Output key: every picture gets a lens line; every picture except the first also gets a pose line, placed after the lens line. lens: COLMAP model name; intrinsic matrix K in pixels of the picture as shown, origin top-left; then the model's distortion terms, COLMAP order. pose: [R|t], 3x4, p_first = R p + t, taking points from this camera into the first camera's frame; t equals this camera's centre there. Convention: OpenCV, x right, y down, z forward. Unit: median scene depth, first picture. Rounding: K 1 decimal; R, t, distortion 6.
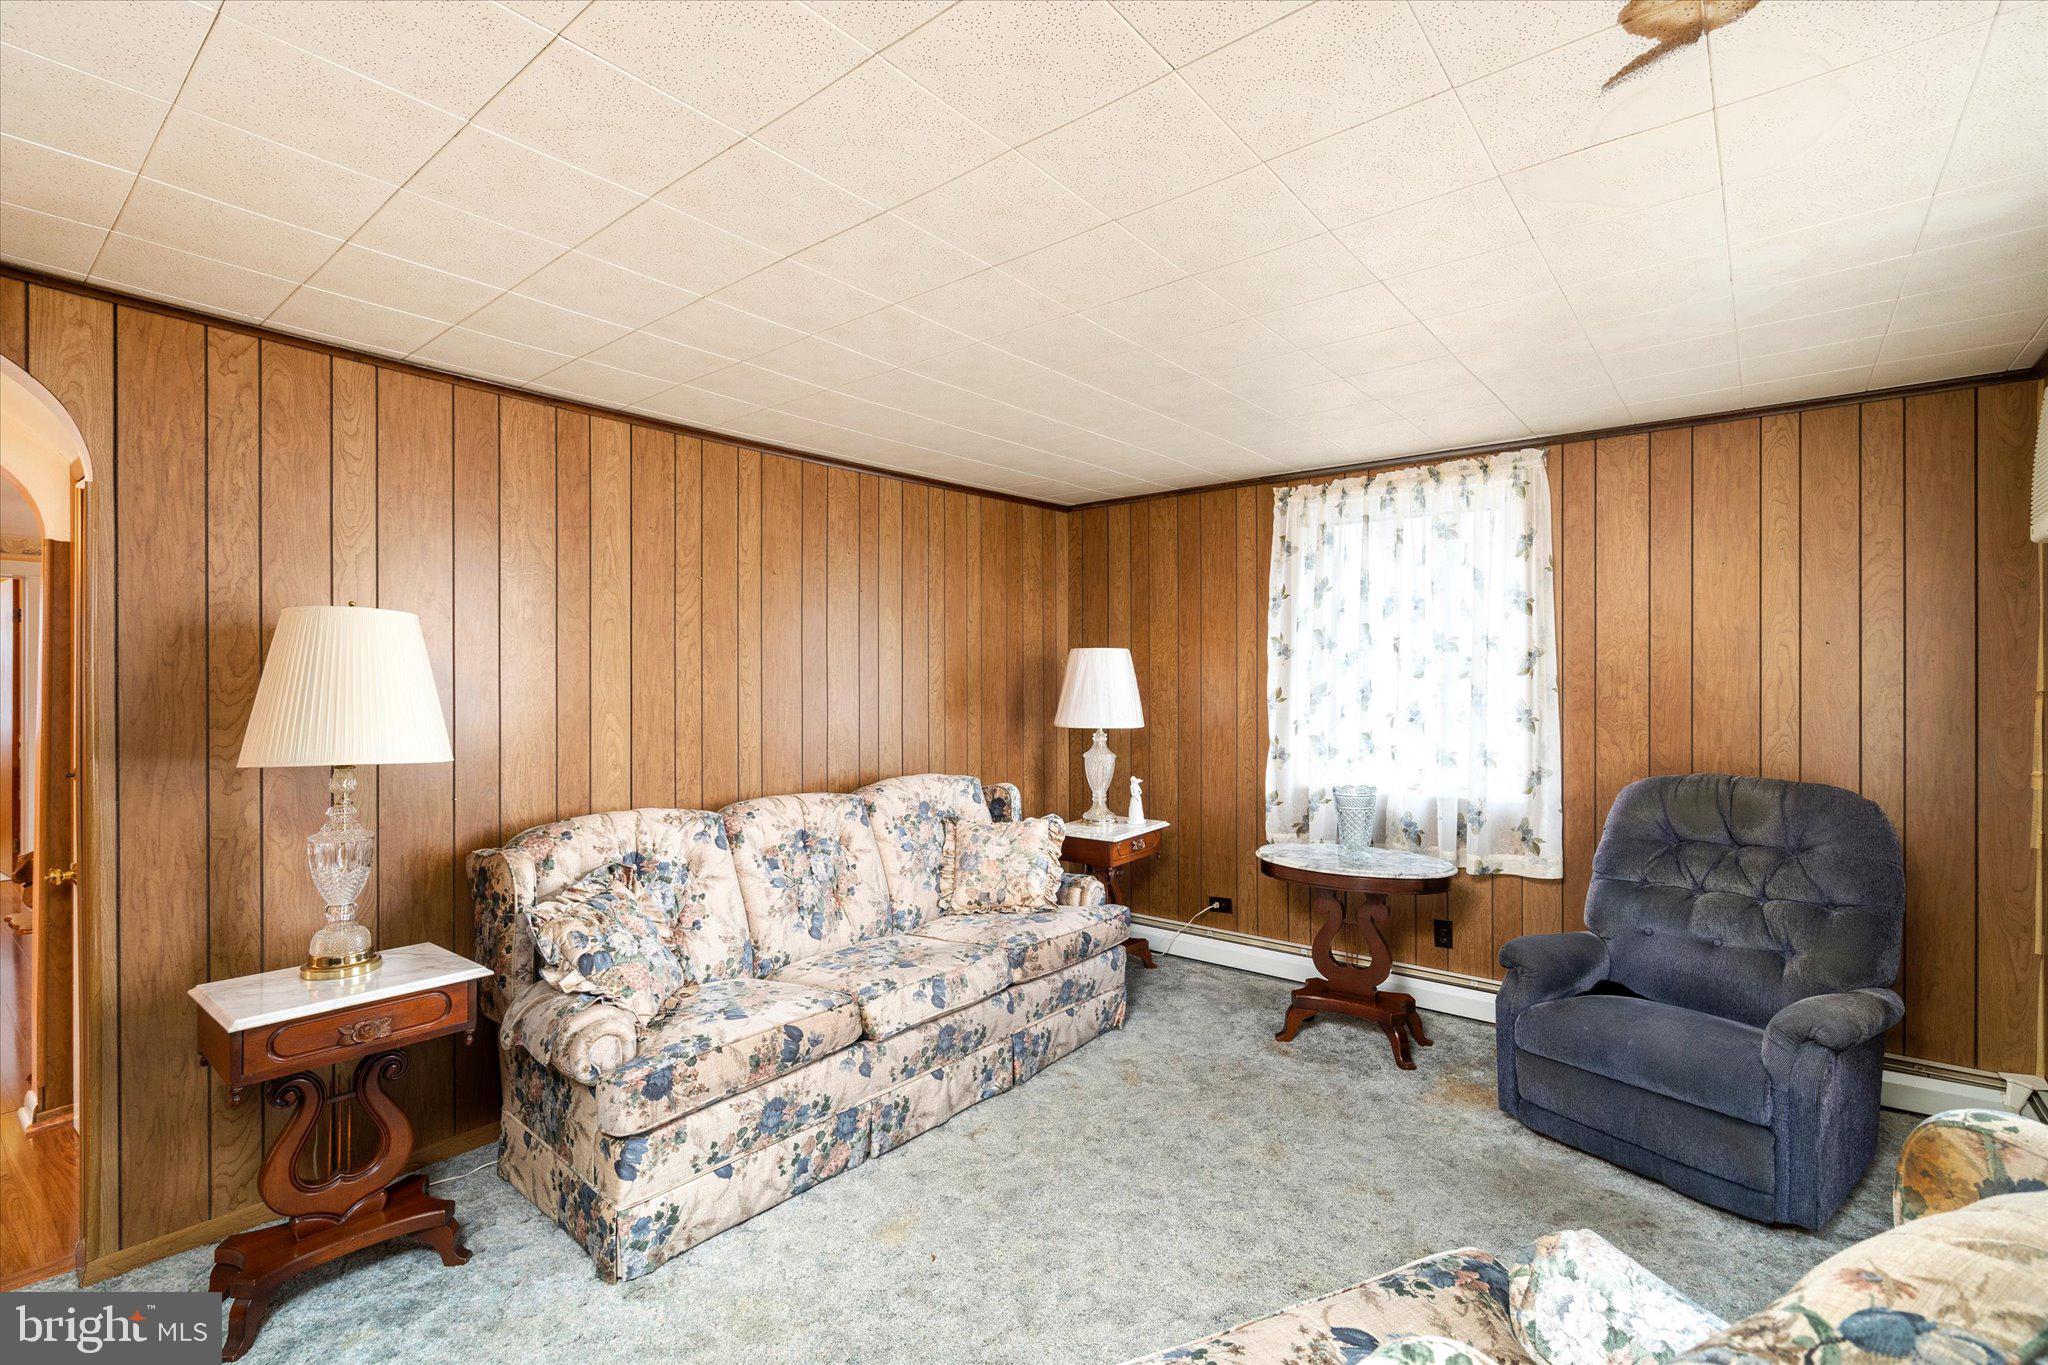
lens RADIAL K [[939.1, 0, 1027.4], [0, 939.1, 670.5], [0, 0, 1]] dist [0.004595, 0.000303]
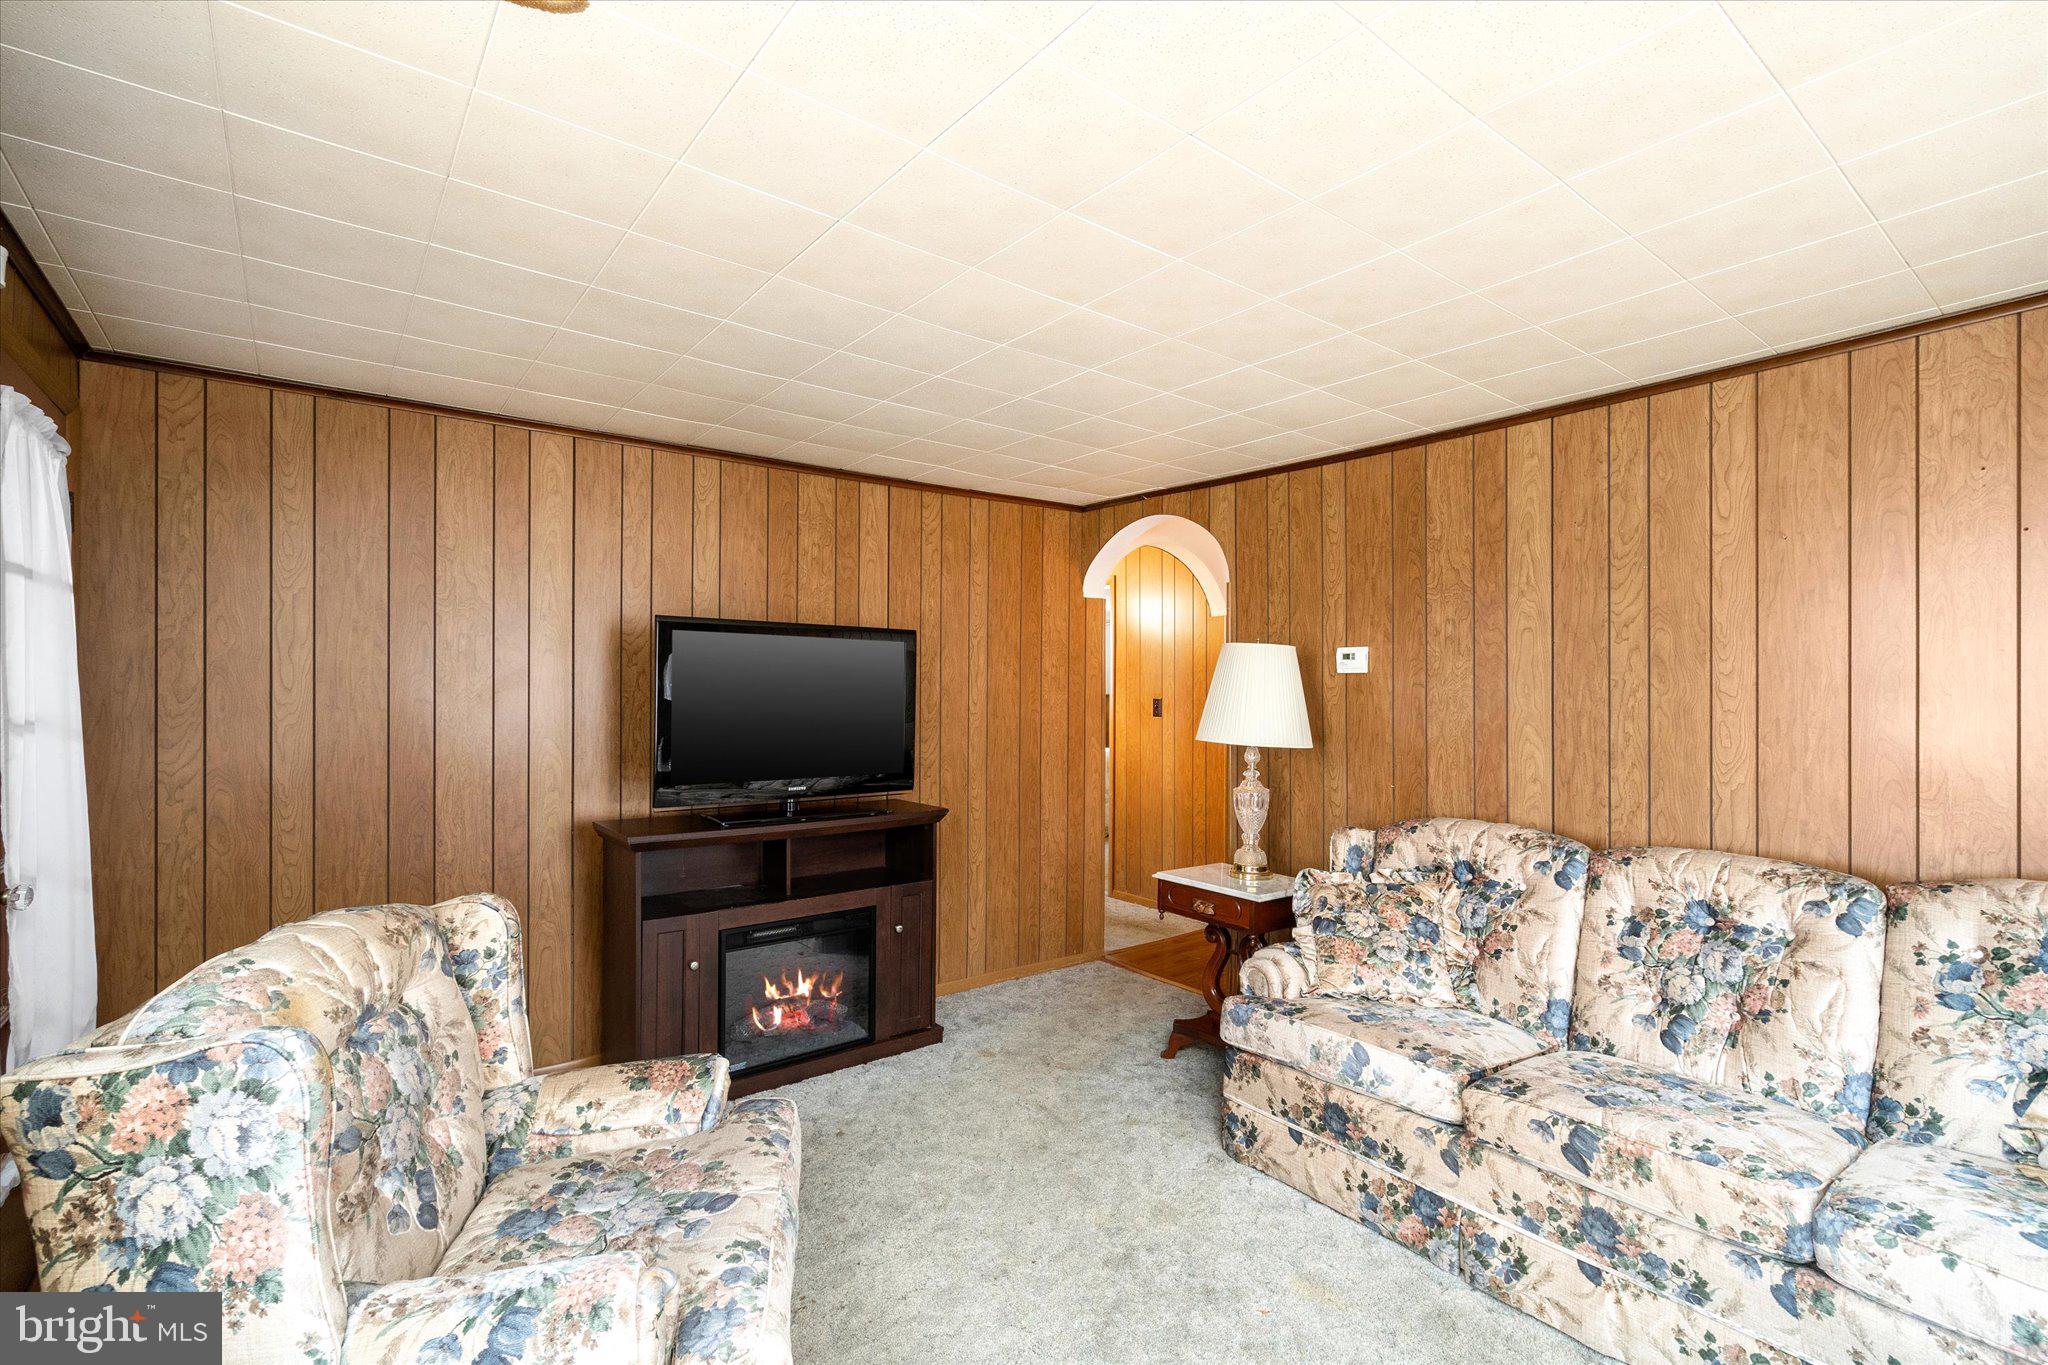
lens RADIAL K [[939.1, 0, 1030.1], [0, 939.1, 692.9], [0, 0, 1]] dist [0.004595, 0.000303]
pose [[-0.229570, -0.002058, -0.973290, 0.625631], [-0.000712, 0.999998, -0.001947, 0.014838], [0.973292, 0.000246, -0.229571, 0.727219]]
